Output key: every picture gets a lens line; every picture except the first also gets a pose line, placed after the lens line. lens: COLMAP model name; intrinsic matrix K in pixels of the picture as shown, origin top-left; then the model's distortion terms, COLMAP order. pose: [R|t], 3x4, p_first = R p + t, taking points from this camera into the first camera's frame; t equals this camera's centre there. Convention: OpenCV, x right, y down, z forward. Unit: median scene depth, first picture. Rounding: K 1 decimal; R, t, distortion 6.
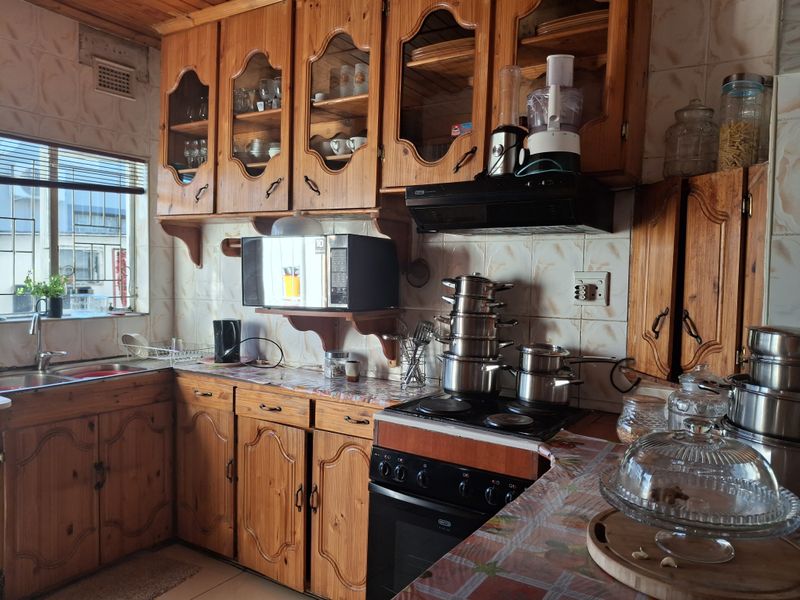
lens RADIAL K [[608.5, 0, 400.0], [0, 608.5, 299.7], [0, 0, 1]] dist [-0.000082, -0.001320]
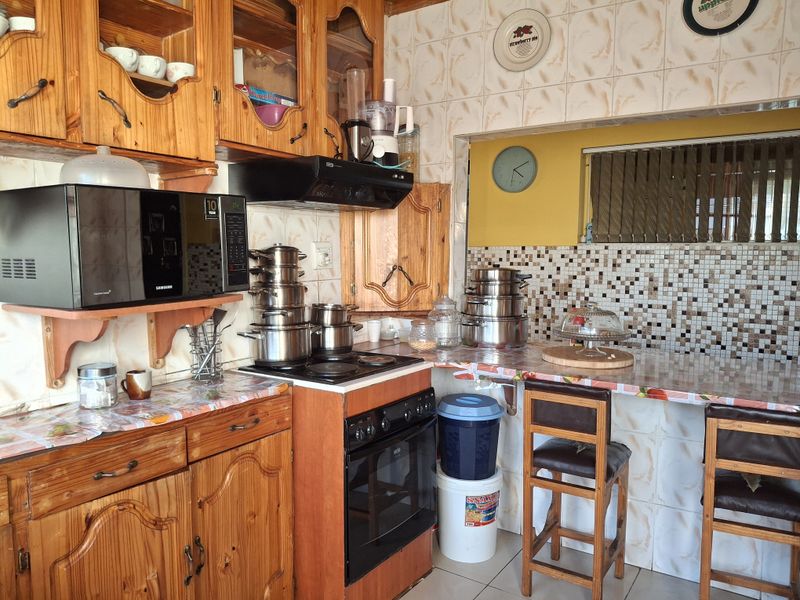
lens RADIAL K [[608.5, 0, 400.0], [0, 608.5, 303.6], [0, 0, 1]] dist [-0.000082, -0.001320]
pose [[0.026385, -0.108438, 0.993753, -0.903420], [0.052601, 0.992873, 0.106945, -0.043054], [-0.998267, 0.049451, 0.031901, 0.782823]]
